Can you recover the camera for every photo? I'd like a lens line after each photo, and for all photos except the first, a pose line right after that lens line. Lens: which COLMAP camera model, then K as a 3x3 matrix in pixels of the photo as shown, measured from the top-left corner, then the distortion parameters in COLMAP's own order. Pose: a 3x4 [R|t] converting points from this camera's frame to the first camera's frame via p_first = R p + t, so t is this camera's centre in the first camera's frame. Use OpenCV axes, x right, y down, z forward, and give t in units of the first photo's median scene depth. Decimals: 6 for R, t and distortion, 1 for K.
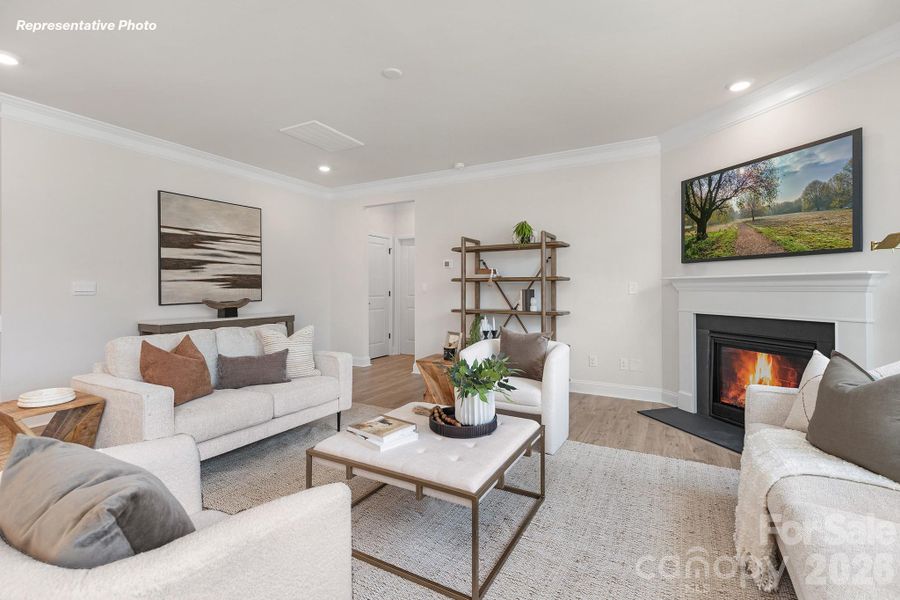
lens RADIAL K [[408.7, 0, 447.5], [0, 408.7, 289.6], [0, 0, 1]] dist [0.000237, -0.000065]
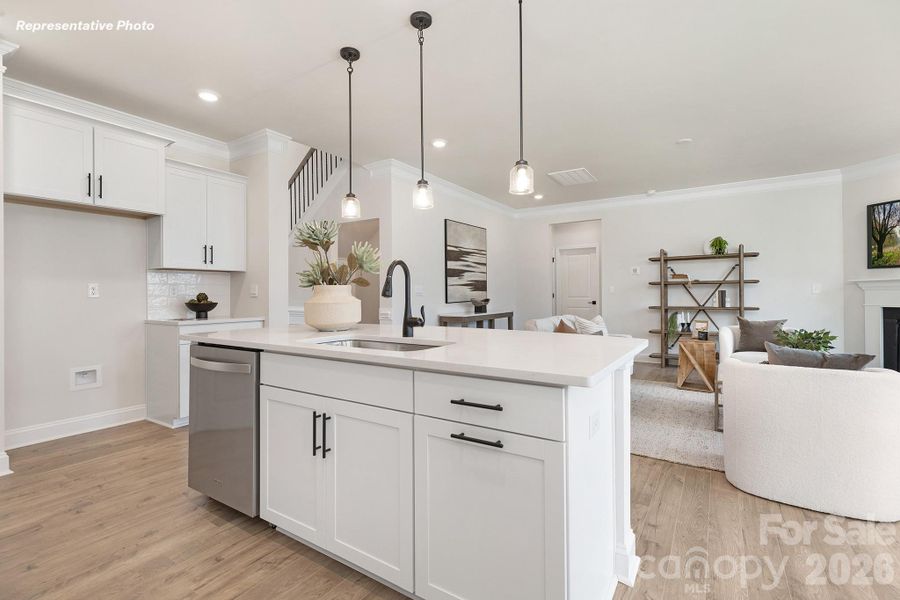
lens RADIAL K [[414.6, 0, 450.0], [0, 414.6, 300.0], [0, 0, 1]] dist [0.003371, 0.000637]
pose [[0.996880, -0.003905, -0.078836, -0.527463], [0.004847, 0.999919, 0.011763, 0.010567], [0.078783, -0.012109, 0.996818, -0.348030]]
